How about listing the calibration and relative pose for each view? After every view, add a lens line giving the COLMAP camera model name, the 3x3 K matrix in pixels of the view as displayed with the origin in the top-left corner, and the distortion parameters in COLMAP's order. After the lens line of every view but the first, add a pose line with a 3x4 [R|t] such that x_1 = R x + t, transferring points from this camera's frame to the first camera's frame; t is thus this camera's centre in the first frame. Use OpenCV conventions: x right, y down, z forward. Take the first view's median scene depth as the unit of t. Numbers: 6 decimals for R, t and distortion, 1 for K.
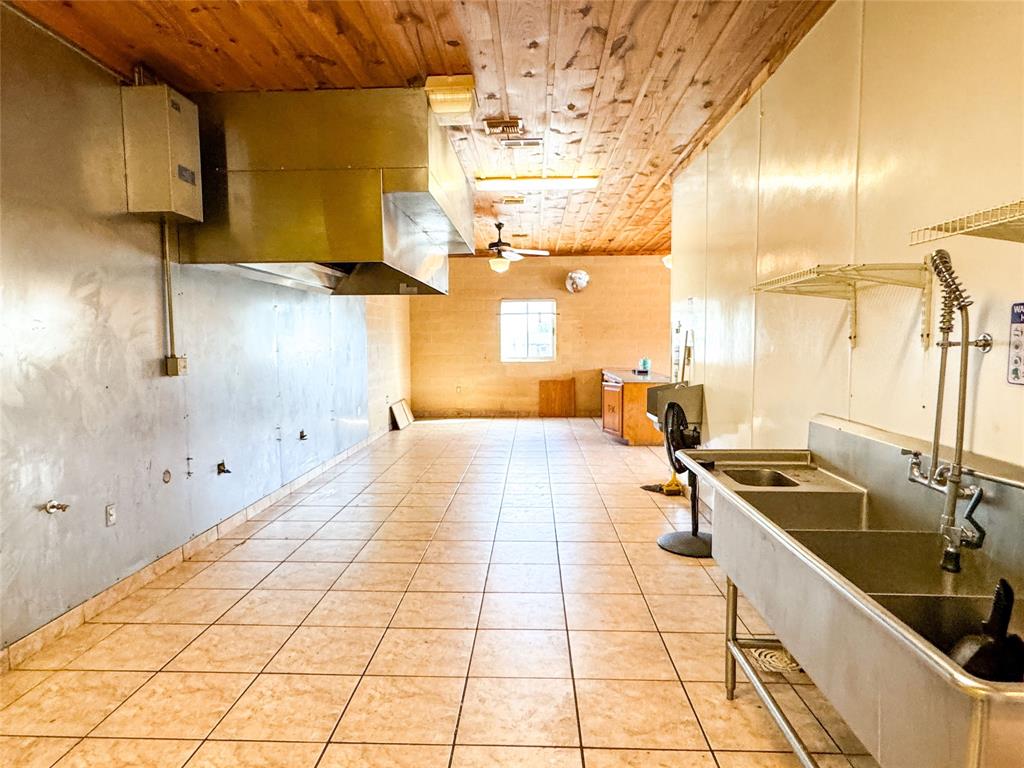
lens RADIAL K [[623.5, 0, 512.0], [0, 623.5, 384.0], [0, 0, 1]] dist [0.000068, -0.000029]
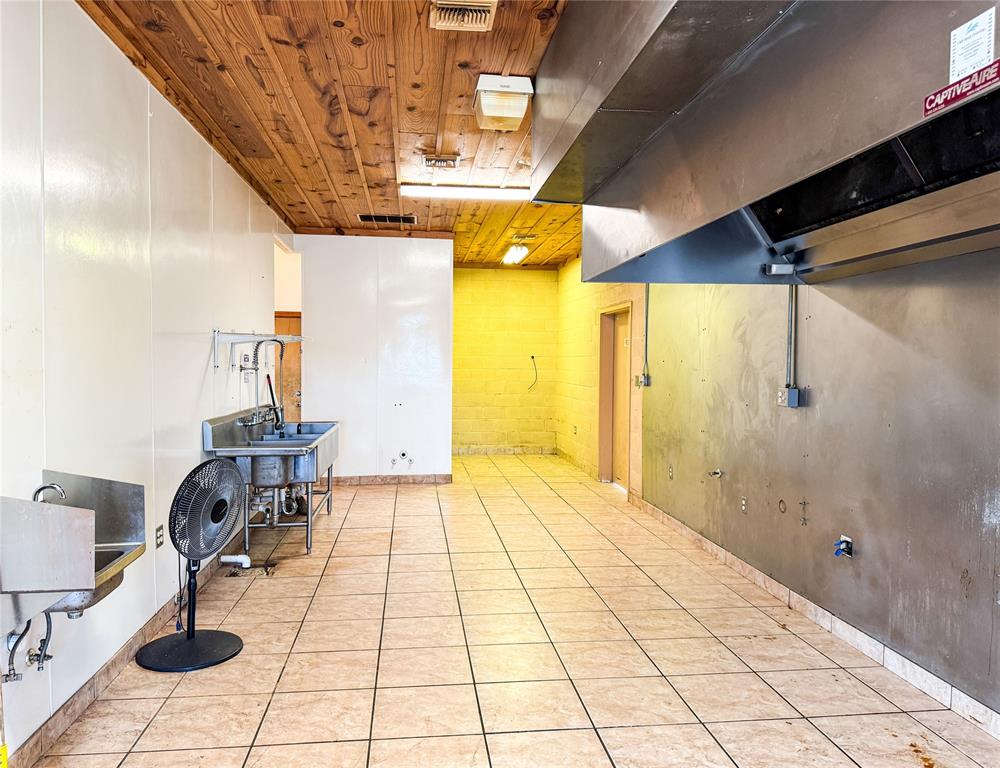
lens RADIAL K [[722.3, 0, 500.0], [0, 722.3, 384.0], [0, 0, 1]] dist [-0.000659, -0.001174]
pose [[-0.988377, 0.003646, -0.151978, 0.074787], [-0.011398, 0.995121, 0.097998, -0.171330], [0.151594, 0.098591, -0.983514, 2.293002]]
